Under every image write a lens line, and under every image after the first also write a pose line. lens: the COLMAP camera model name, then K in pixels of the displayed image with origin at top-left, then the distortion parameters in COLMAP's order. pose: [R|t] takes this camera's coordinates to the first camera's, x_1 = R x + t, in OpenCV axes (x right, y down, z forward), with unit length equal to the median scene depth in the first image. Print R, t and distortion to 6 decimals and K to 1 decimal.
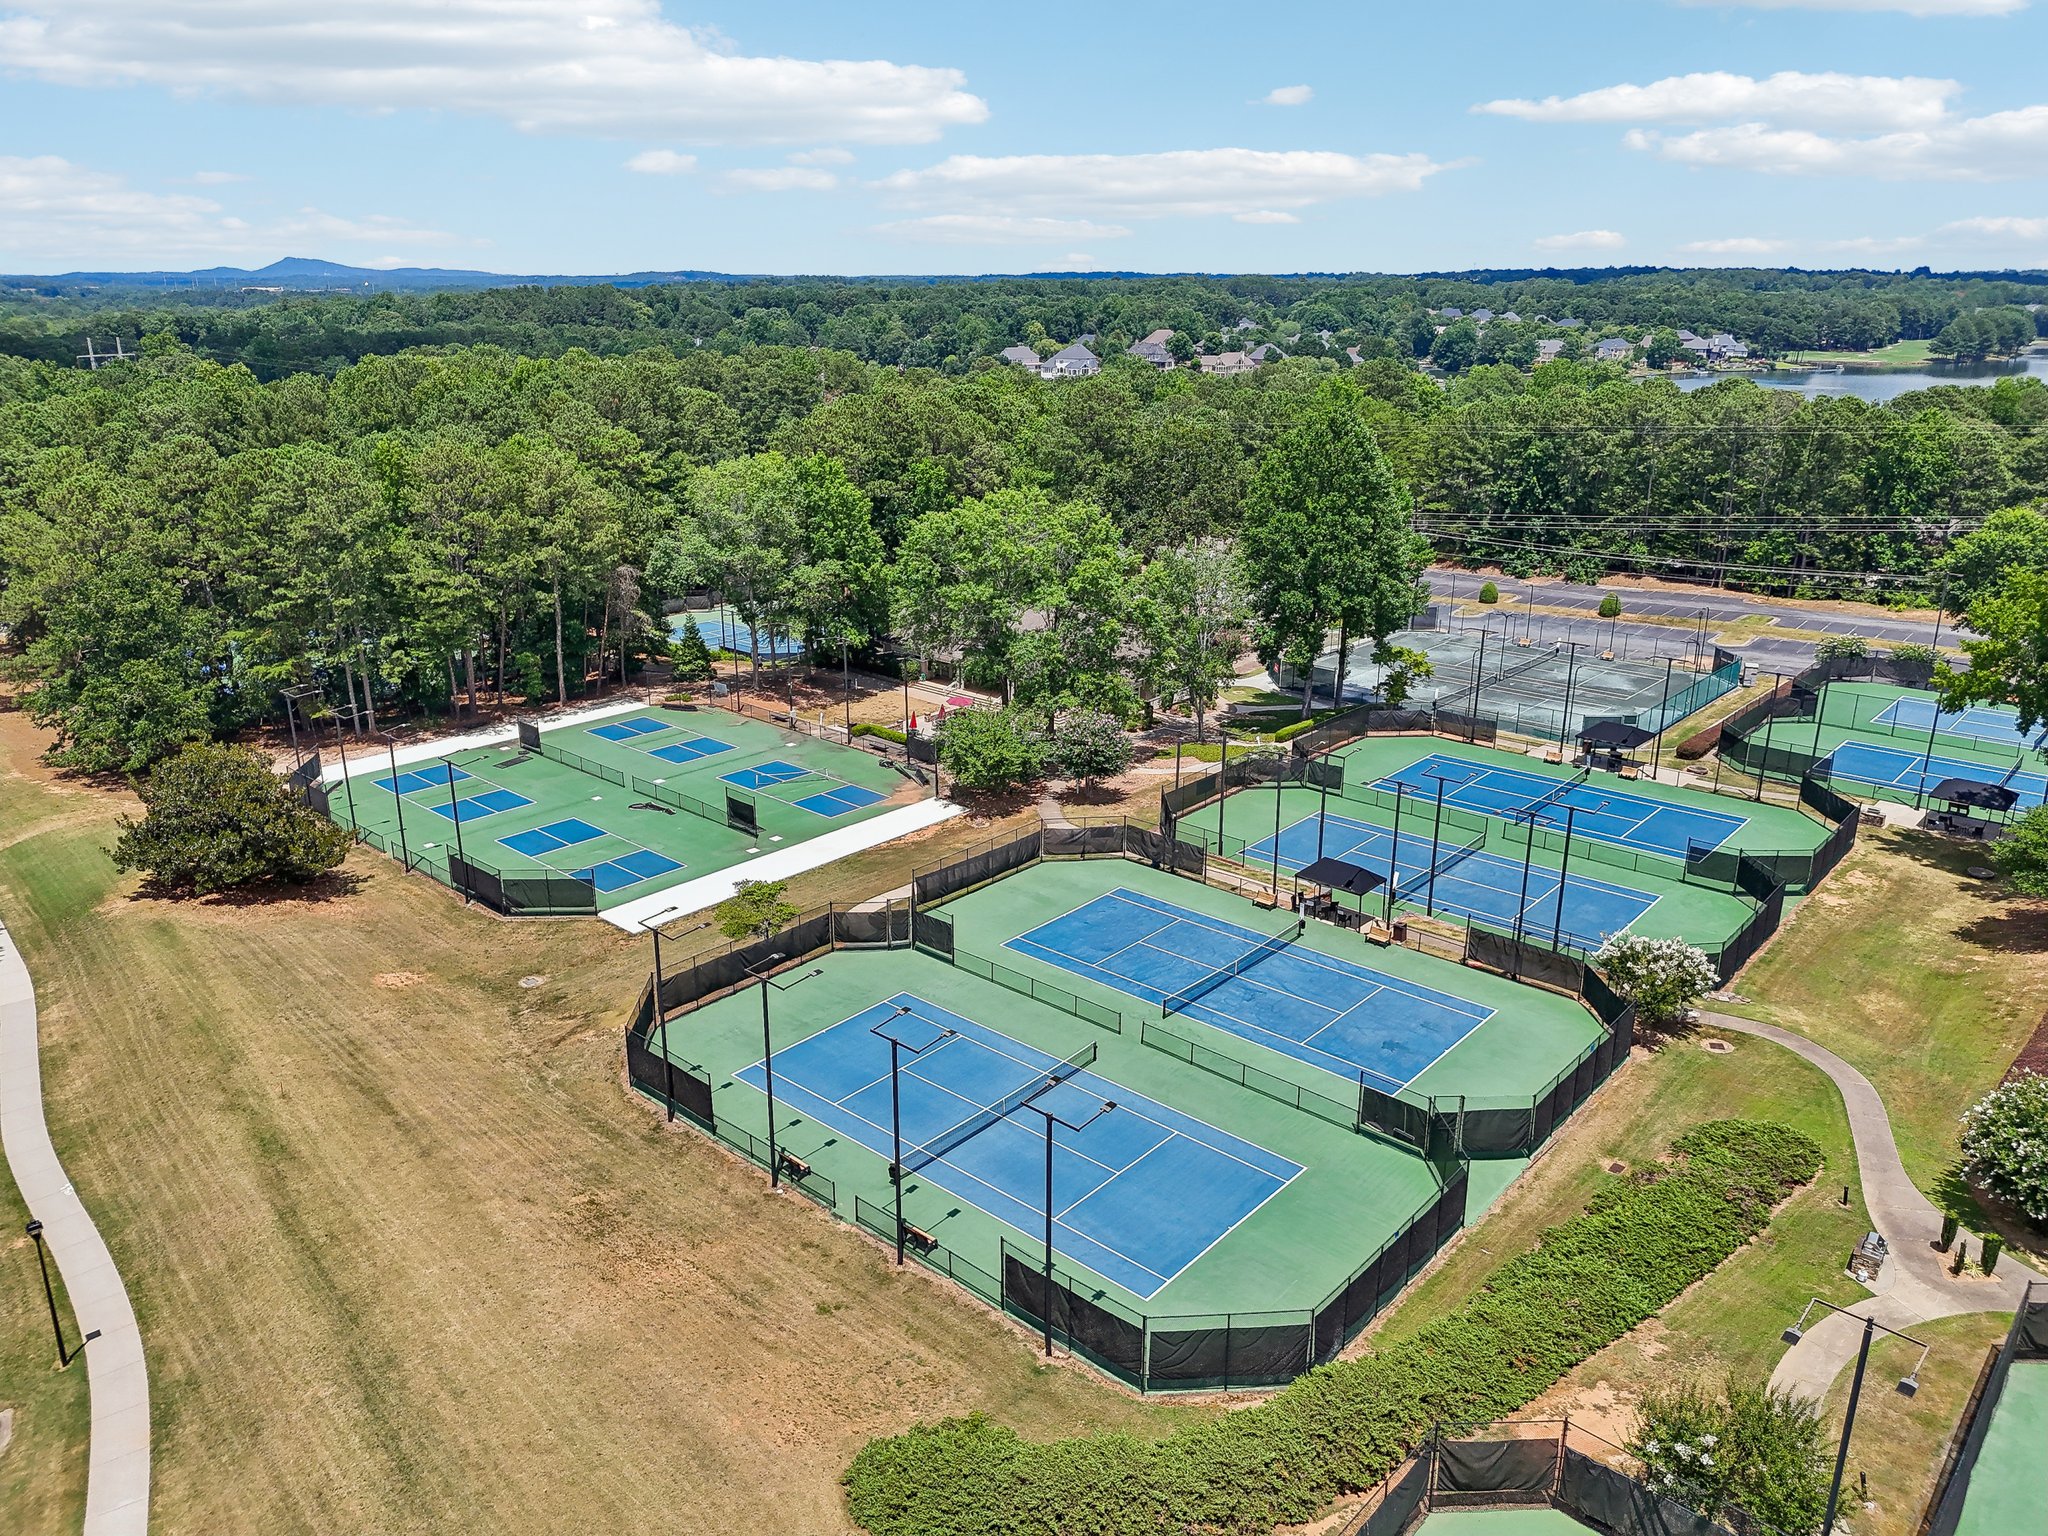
lens RADIAL K [[1440.9, 0, 1032.8], [0, 1440.9, 765.3], [0, 0, 1]] dist [0.103429, -0.129859]
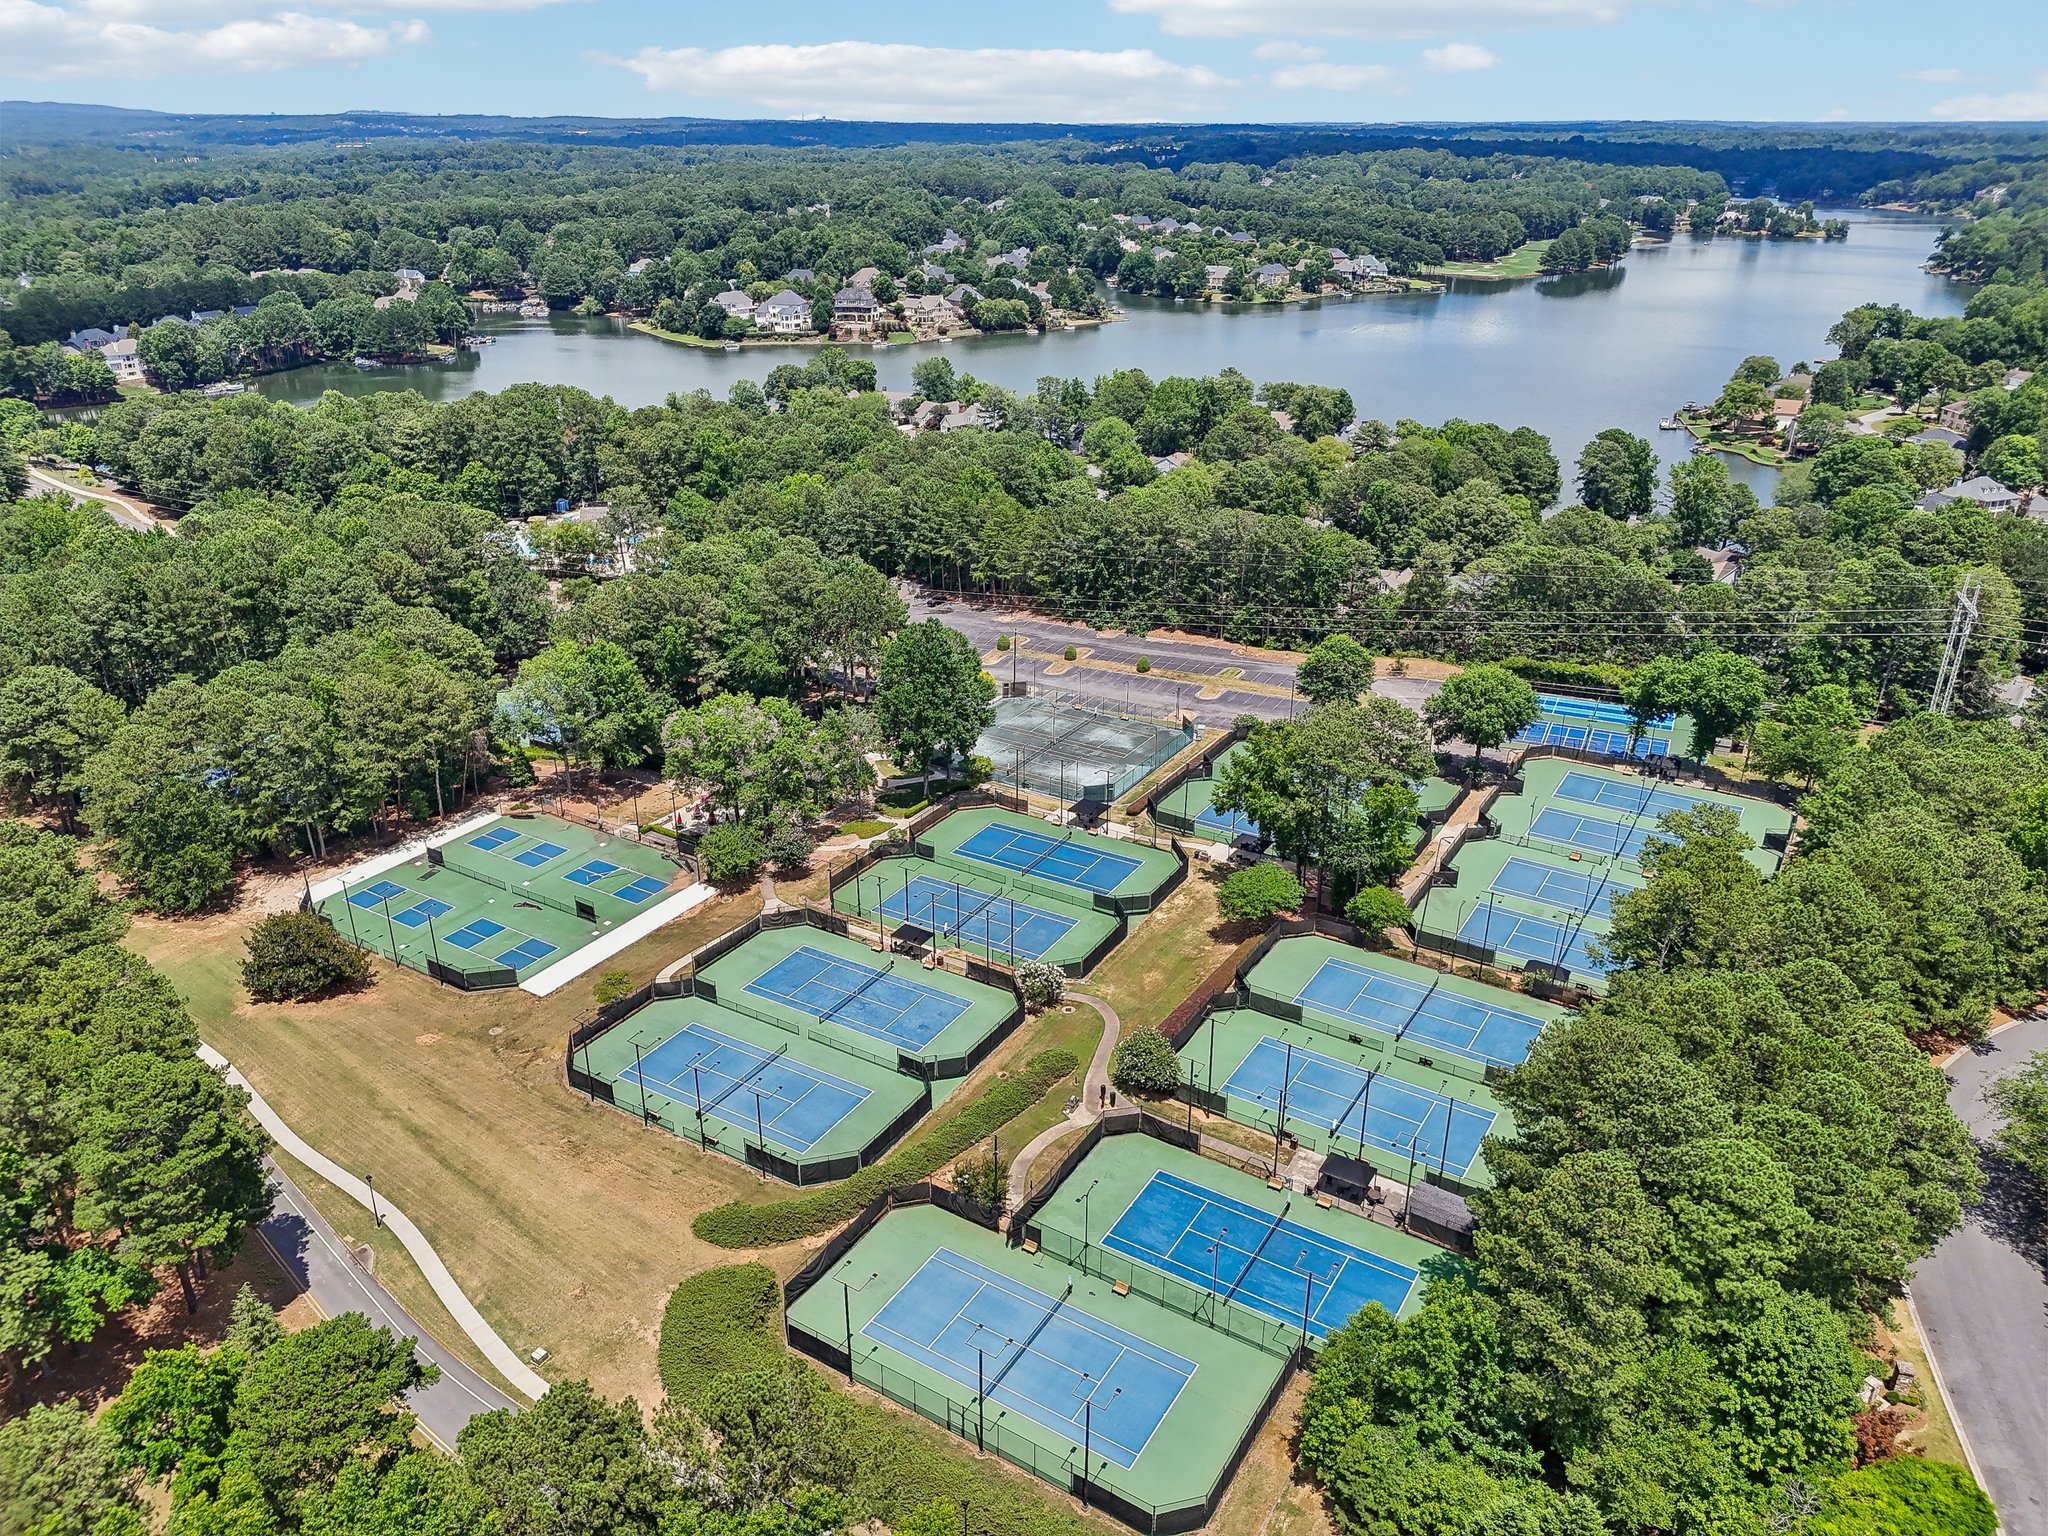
lens RADIAL K [[1440.9, 0, 1032.8], [0, 1440.9, 765.3], [0, 0, 1]] dist [0.103429, -0.129859]
pose [[0.983979, -0.070252, 0.163860, 0.049185], [0.053774, 0.993235, 0.102919, -0.264141], [-0.169982, -0.092459, 0.981100, -0.723411]]
